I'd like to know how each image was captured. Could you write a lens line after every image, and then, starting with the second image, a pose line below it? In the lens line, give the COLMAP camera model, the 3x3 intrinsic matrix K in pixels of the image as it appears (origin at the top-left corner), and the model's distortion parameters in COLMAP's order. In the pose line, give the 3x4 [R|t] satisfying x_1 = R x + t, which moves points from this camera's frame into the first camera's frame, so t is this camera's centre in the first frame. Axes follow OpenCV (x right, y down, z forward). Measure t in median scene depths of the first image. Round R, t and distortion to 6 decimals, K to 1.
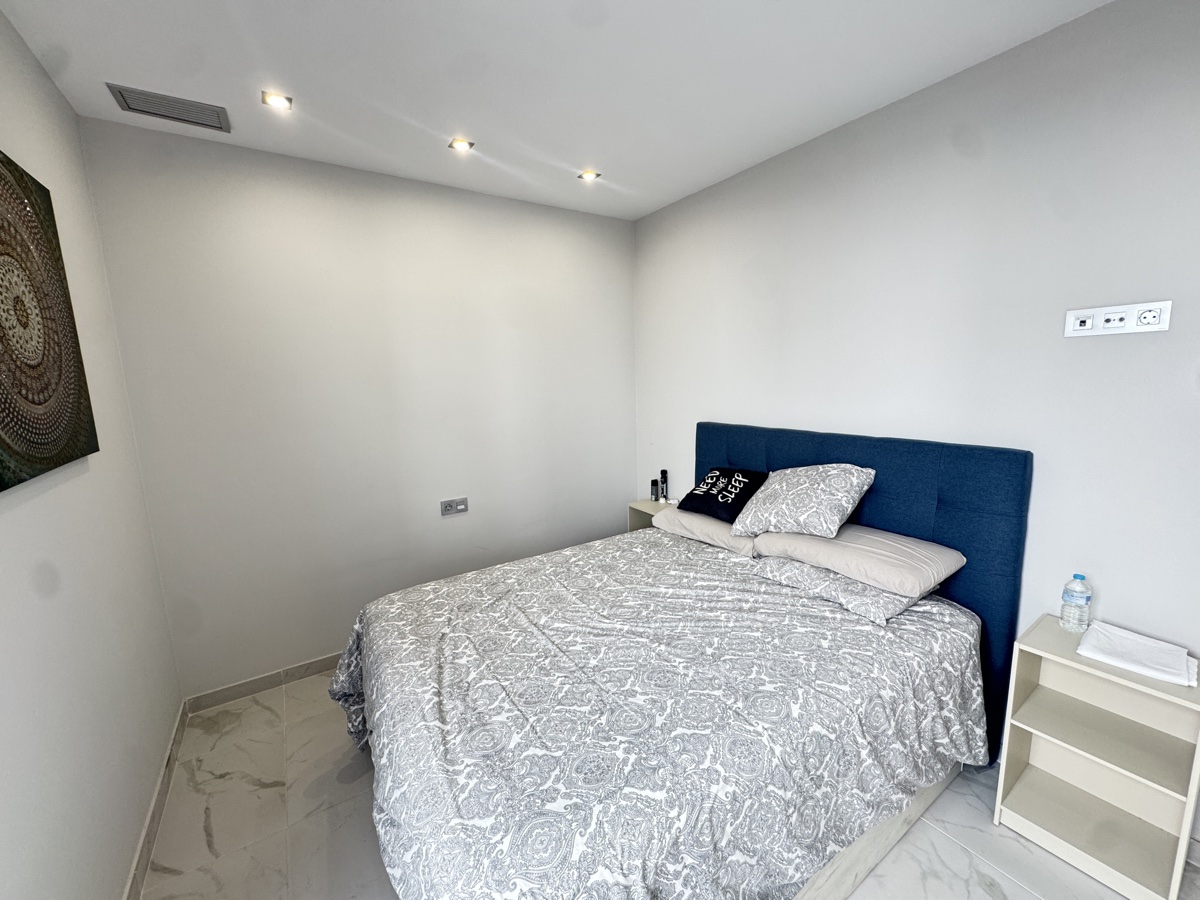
lens RADIAL K [[479.7, 0, 600.5], [0, 479.7, 449.7], [0, 0, 1]] dist [-0.002810, -0.000192]
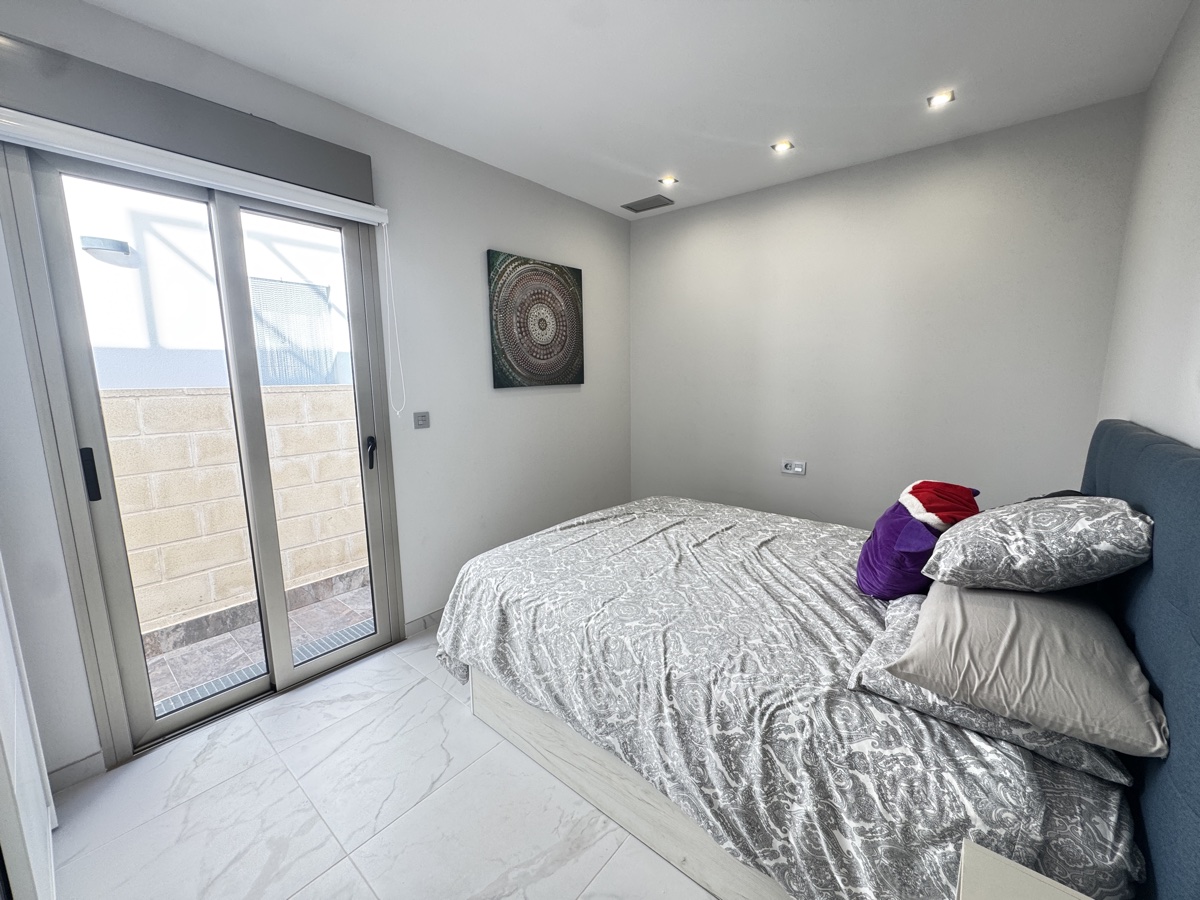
lens RADIAL K [[479.7, 0, 600.3], [0, 479.7, 449.3], [0, 0, 1]] dist [-0.002810, -0.000192]
pose [[0.285698, 0.174415, -0.942314, 1.084533], [-0.149916, 0.979326, 0.135813, -0.013531], [0.946521, 0.102466, 0.305939, 0.405541]]
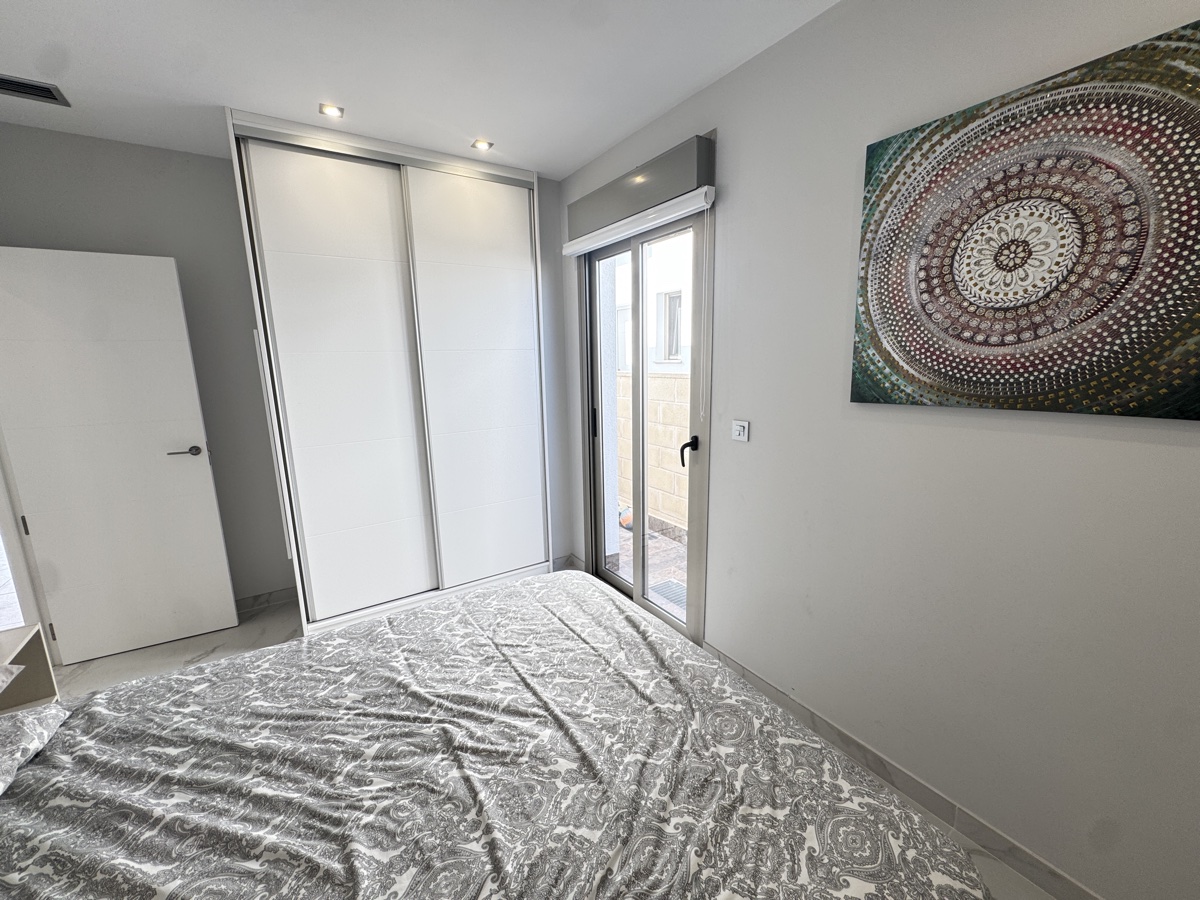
lens RADIAL K [[479.7, 0, 600.1], [0, 479.7, 450.5], [0, 0, 1]] dist [-0.002810, -0.000192]
pose [[-0.998957, 0.043713, 0.013185, -0.223513], [0.045593, 0.939597, 0.339233, -0.204074], [0.002440, 0.339480, -0.940610, 1.535419]]
